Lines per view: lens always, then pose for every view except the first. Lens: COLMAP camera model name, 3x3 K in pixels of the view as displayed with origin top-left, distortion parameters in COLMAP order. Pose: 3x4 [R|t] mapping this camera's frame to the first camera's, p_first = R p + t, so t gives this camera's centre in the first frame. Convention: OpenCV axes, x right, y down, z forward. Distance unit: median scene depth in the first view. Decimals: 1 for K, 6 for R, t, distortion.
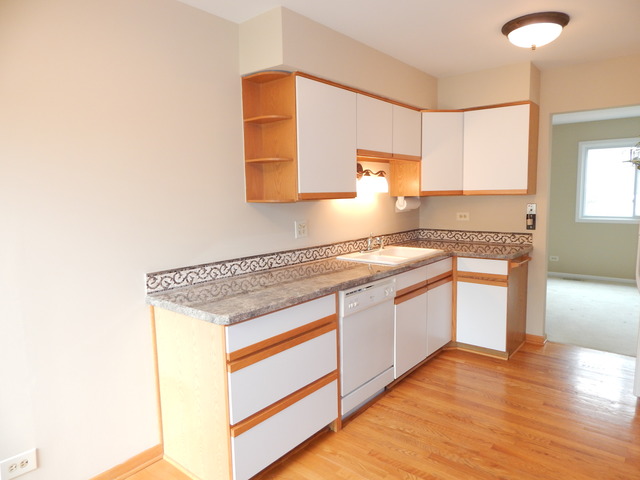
lens RADIAL K [[421.0, 0, 322.9], [0, 421.0, 239.8], [0, 0, 1]] dist [0.008220, 0.000744]
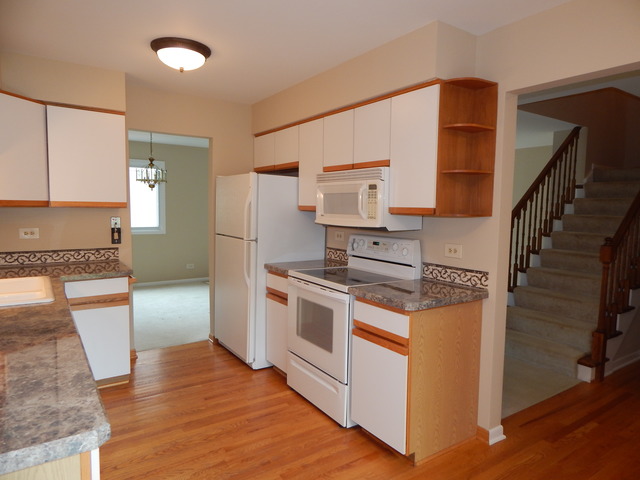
lens RADIAL K [[421.0, 0, 320.3], [0, 421.0, 239.9], [0, 0, 1]] dist [0.008220, 0.000744]
pose [[0.289439, -0.052577, 0.955751, -0.299838], [0.087418, 0.995770, 0.028305, -0.019334], [-0.953196, 0.075357, 0.292811, 0.265765]]
